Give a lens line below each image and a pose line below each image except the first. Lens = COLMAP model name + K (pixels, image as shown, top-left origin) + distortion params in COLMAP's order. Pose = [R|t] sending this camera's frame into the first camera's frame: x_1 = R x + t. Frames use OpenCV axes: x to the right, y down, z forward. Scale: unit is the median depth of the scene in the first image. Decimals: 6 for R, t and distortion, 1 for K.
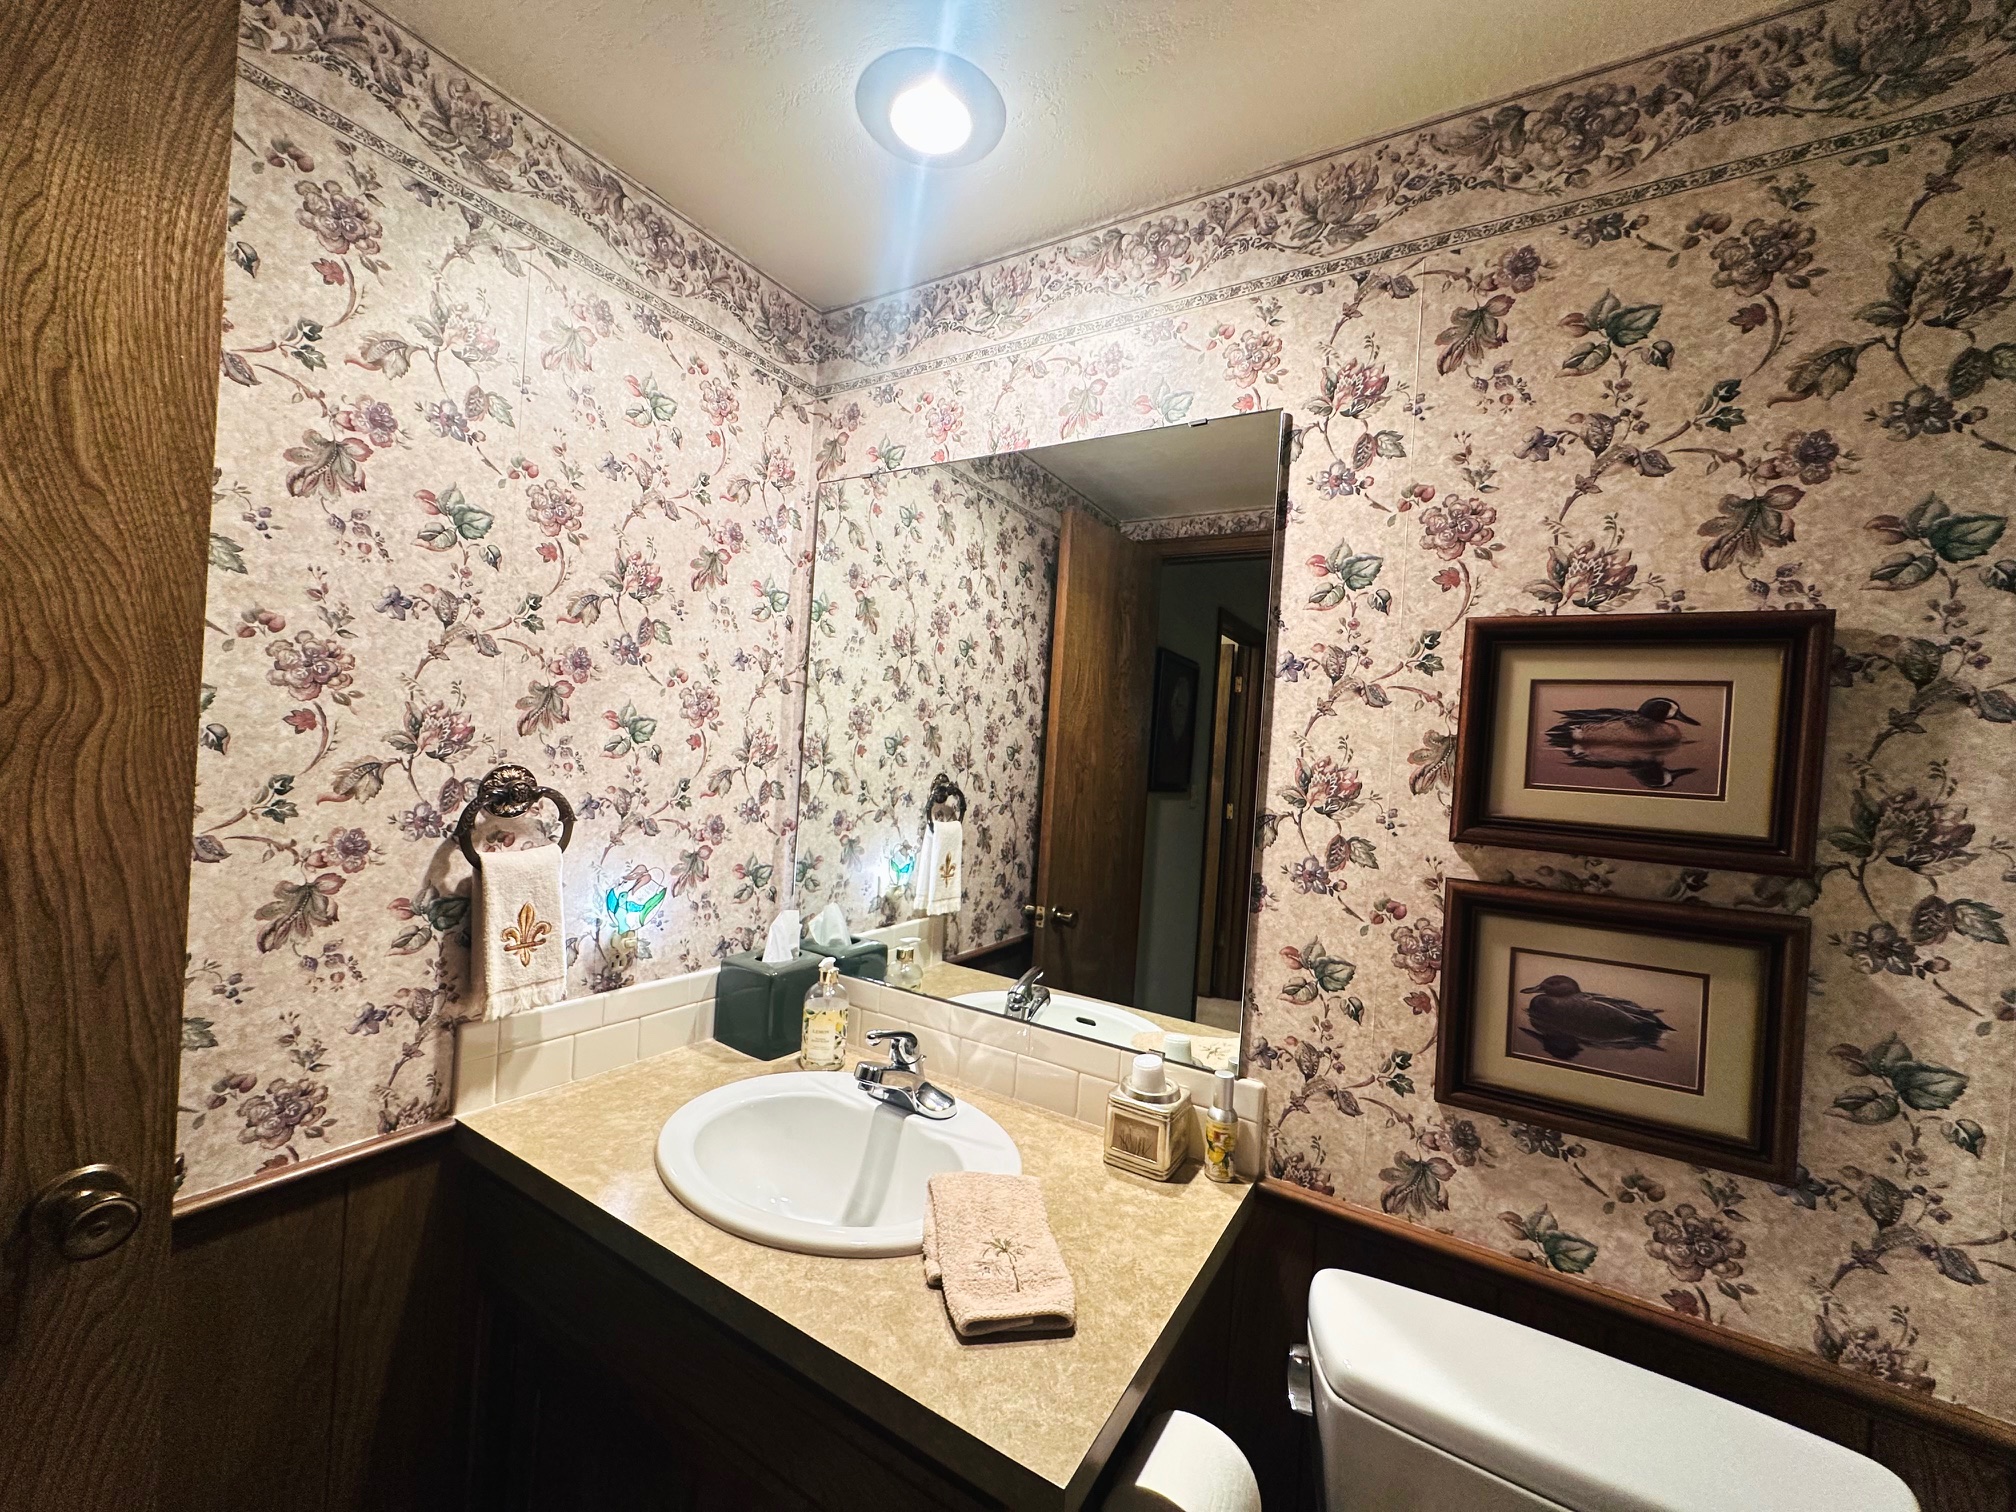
lens RADIAL K [[803.7, 0, 1013.1], [0, 803.7, 751.1], [0, 0, 1]] dist [-0.004027, -0.000126]
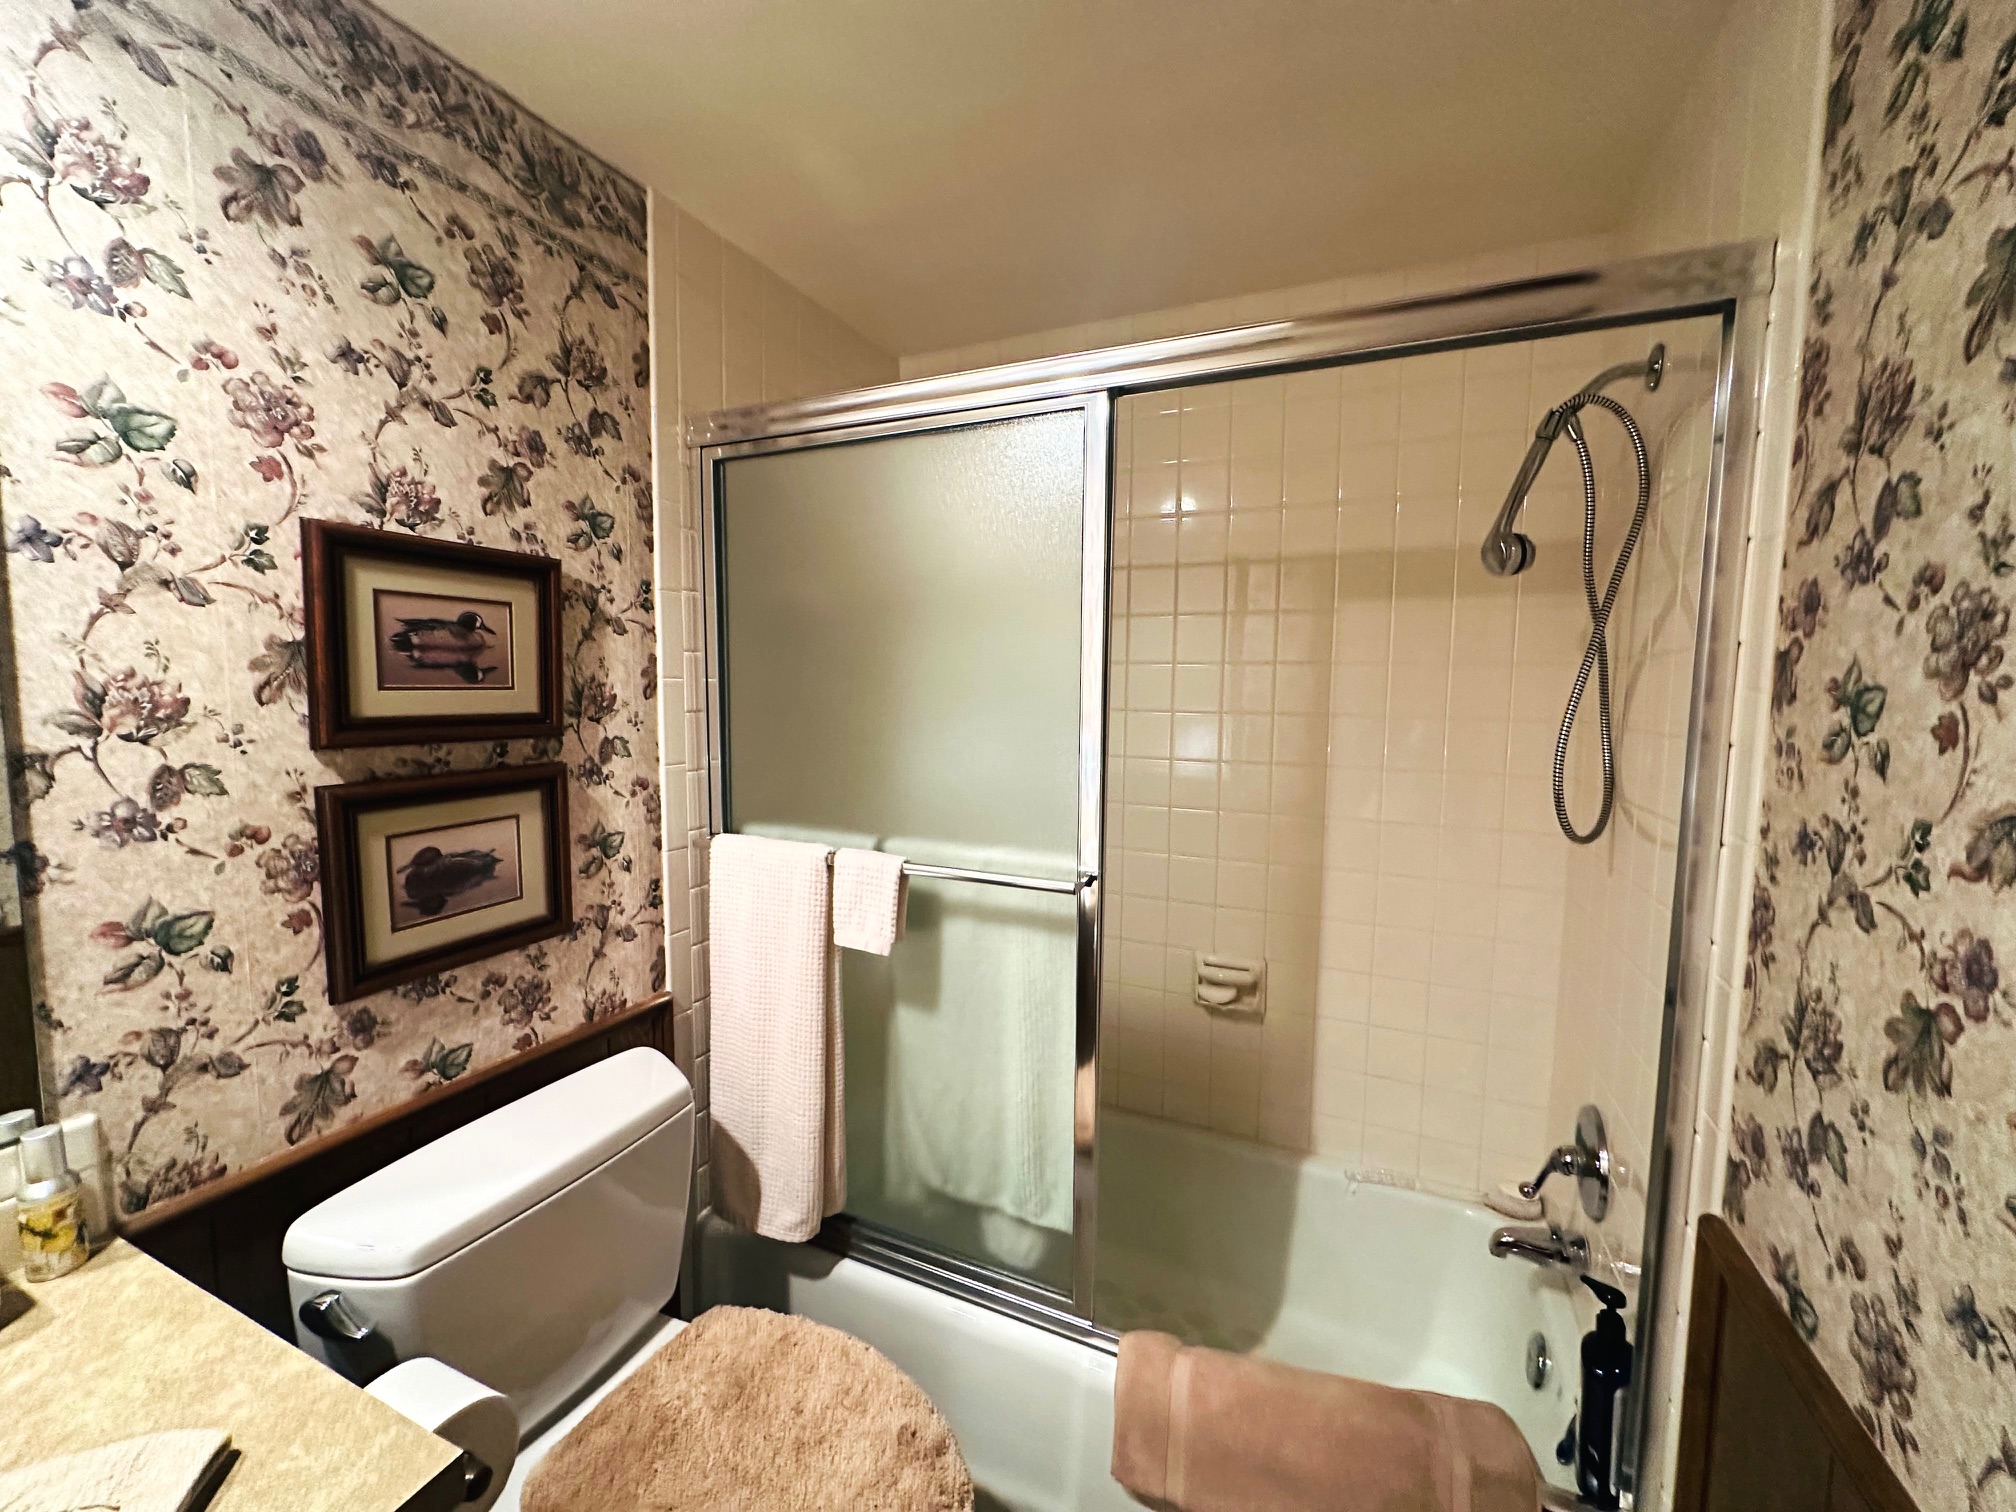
lens RADIAL K [[803.7, 0, 1013.1], [0, 803.7, 751.1], [0, 0, 1]] dist [-0.004027, -0.000126]
pose [[-0.135804, -0.148522, 0.979540, -0.551637], [-0.020388, 0.988909, 0.147116, -0.049671], [-0.990526, 0.000008, -0.137326, 0.300641]]
